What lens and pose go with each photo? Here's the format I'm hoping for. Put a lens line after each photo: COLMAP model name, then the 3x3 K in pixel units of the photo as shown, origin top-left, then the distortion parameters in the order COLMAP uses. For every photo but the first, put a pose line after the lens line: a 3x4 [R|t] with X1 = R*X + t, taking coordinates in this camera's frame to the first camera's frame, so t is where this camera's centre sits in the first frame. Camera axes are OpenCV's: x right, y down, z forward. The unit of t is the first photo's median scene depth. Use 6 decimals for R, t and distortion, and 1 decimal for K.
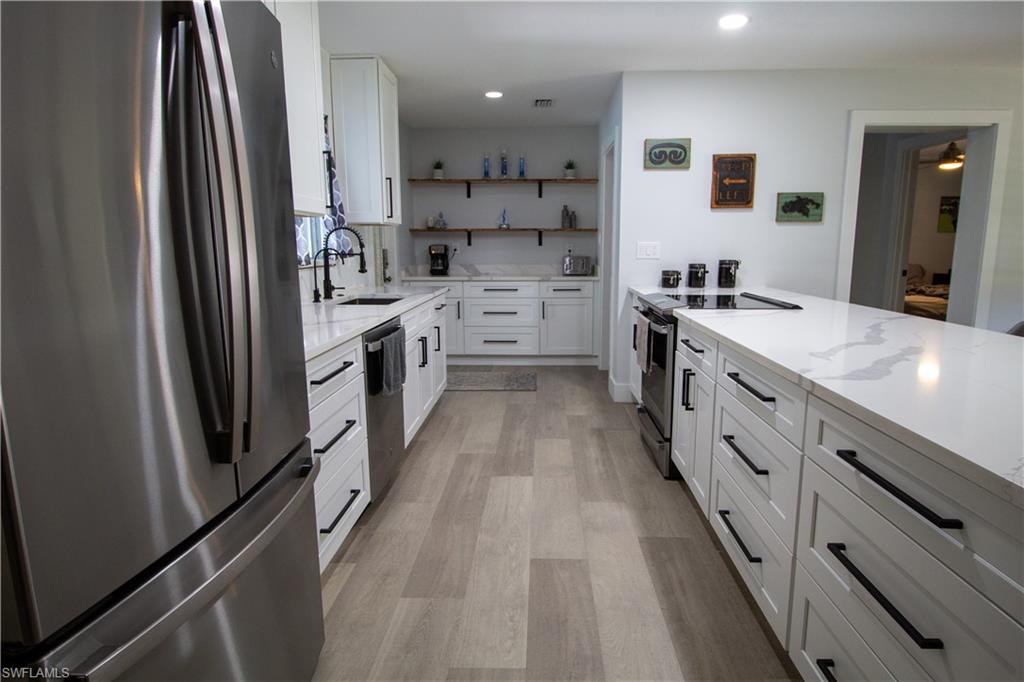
lens RADIAL K [[580.9, 0, 522.4], [0, 580.9, 336.2], [0, 0, 1]] dist [0.007077, 0.001290]
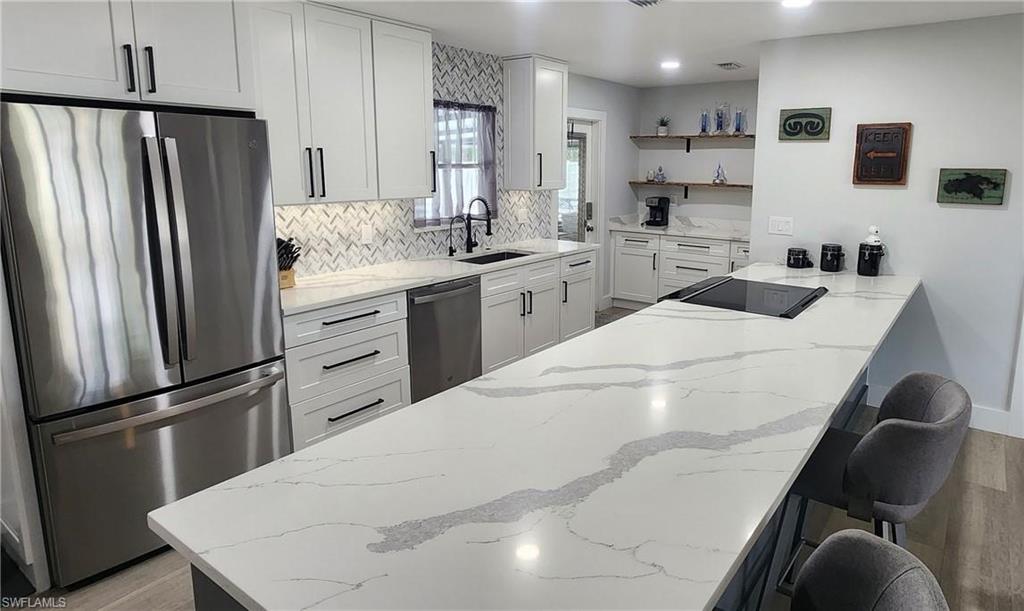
lens RADIAL K [[597.9, 0, 568.4], [0, 597.9, 260.3], [0, 0, 1]] dist [-0.001554, -0.000276]
pose [[0.835261, 0.099506, -0.540774, 0.470544], [-0.096699, 0.994744, 0.033681, -0.093497], [0.541283, 0.024160, 0.840493, 0.000451]]
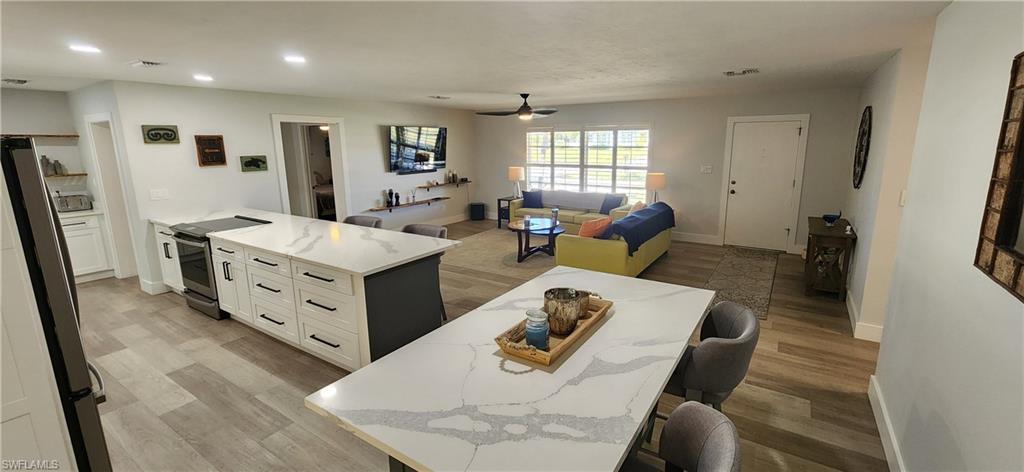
lens RADIAL K [[423.9, 0, 515.3], [0, 423.9, 227.1], [0, 0, 1]] dist [0.002205, -0.000480]
pose [[0.525527, -0.171353, 0.833342, -0.254398], [0.142944, 0.983367, 0.112058, -0.053727], [-0.838683, 0.060232, 0.541280, -0.431262]]
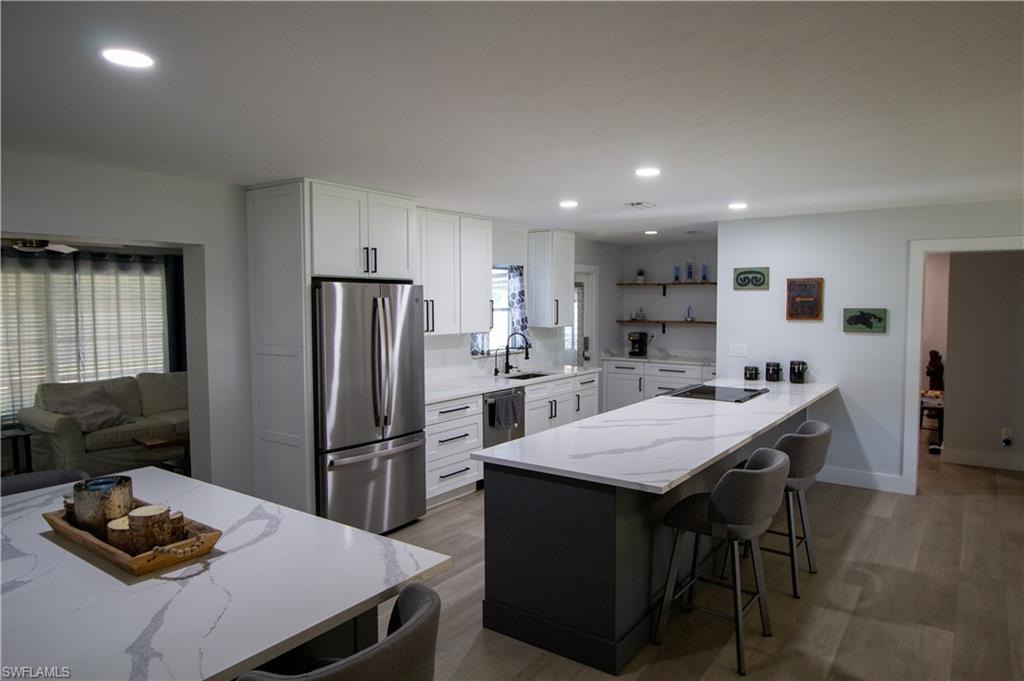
lens RADIAL K [[639.8, 0, 517.4], [0, 639.8, 341.6], [0, 0, 1]] dist [0.003343, -0.000240]
pose [[0.828798, 0.037416, -0.558296, 0.624061], [-0.087881, 0.994083, -0.063838, -0.032320], [0.552604, 0.101972, 0.827182, -0.476397]]
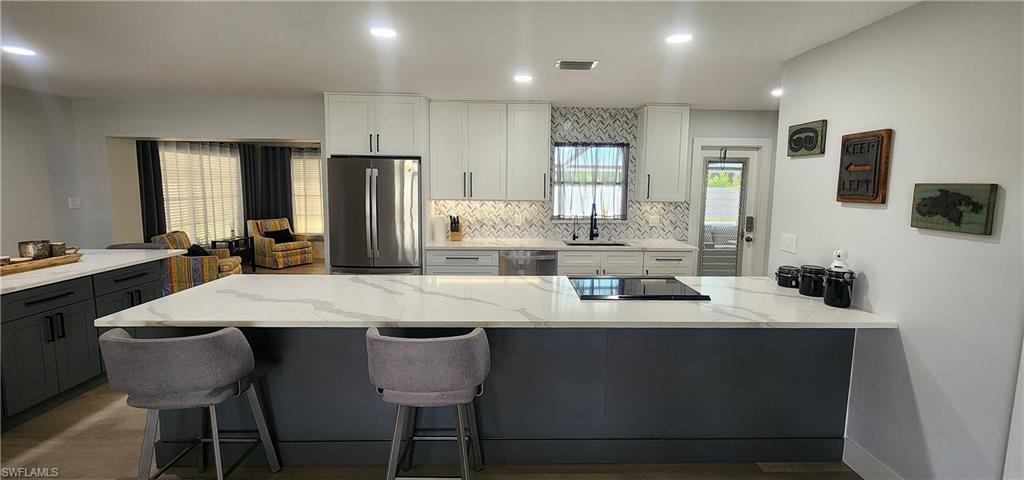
lens RADIAL K [[433.1, 0, 523.5], [0, 433.1, 223.4], [0, 0, 1]] dist [-0.001061, -0.000208]
pose [[0.054944, 0.098570, -0.993612, 0.896103], [-0.168129, 0.981820, 0.088103, -0.172181], [0.984232, 0.162215, 0.070518, 0.545407]]
